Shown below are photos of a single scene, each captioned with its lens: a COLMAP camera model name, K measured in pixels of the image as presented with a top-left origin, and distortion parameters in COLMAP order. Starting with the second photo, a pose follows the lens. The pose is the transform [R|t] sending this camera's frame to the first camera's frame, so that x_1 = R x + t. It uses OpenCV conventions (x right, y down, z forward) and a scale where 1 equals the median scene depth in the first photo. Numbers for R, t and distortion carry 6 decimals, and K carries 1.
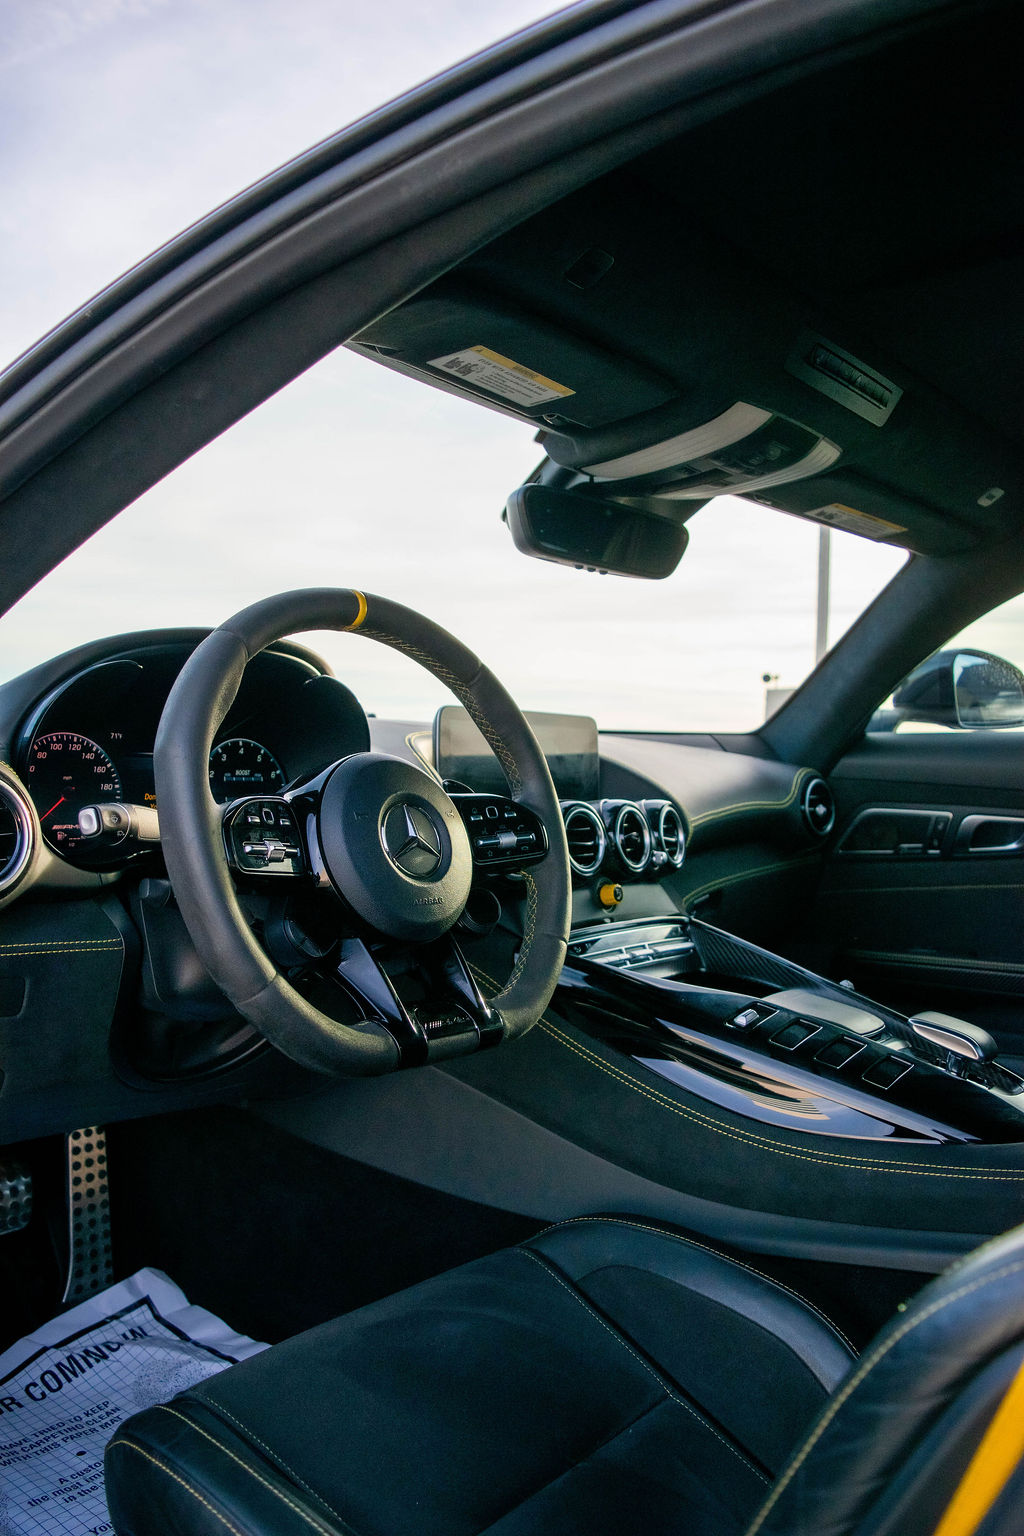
lens RADIAL K [[1208.8, 0, 505.8], [0, 1208.8, 772.3], [0, 0, 1]] dist [-0.079518, 0.003065]
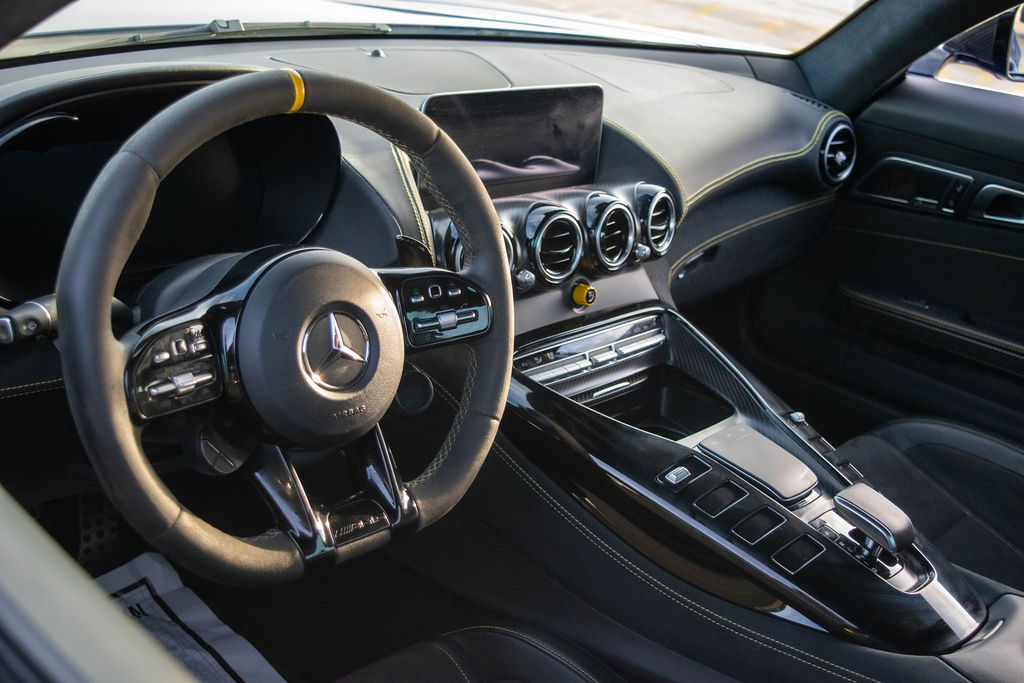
lens RADIAL K [[1131.5, 0, 513.5], [0, 1131.5, 338.5], [0, 0, 1]] dist [-0.044688, 0.000000]
pose [[0.993228, 0.109315, -0.039350, 0.074953], [-0.087480, 0.926541, 0.365881, -0.222518], [0.076455, -0.359961, 0.929829, 0.107045]]
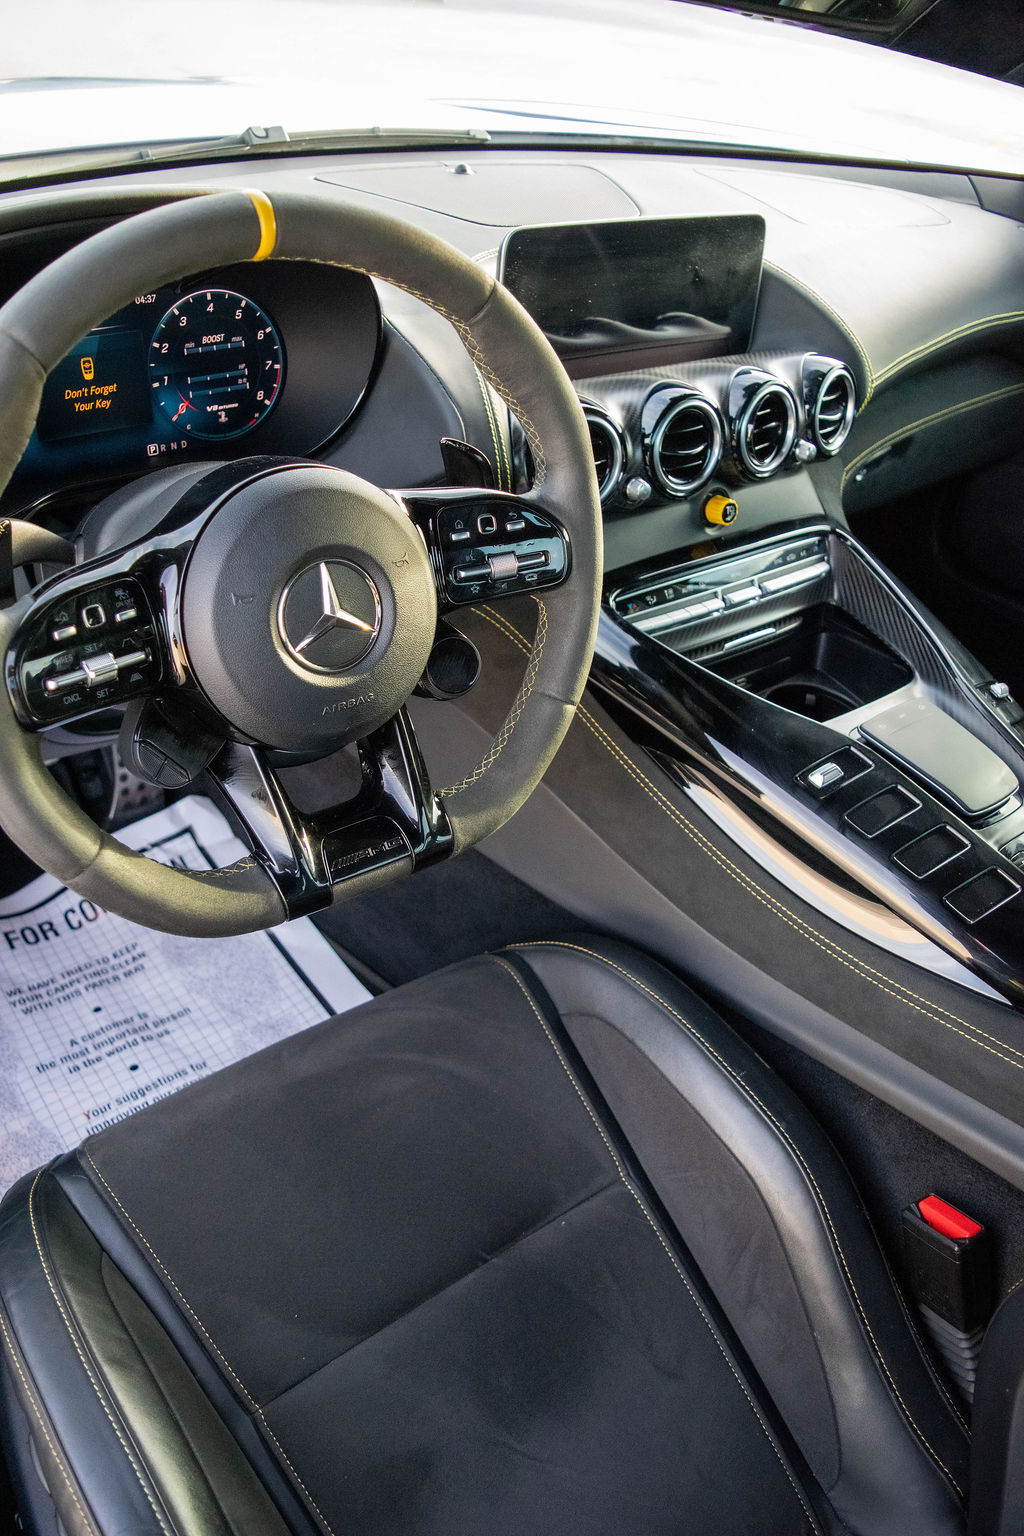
lens RADIAL K [[1208.8, 0, 507.0], [0, 1208.8, 766.2], [0, 0, 1]] dist [-0.079518, 0.003065]
pose [[0.975302, 0.167229, -0.144290, 0.099164], [-0.057718, 0.823534, 0.564323, -0.196058], [0.213199, -0.542057, 0.812847, 0.297097]]
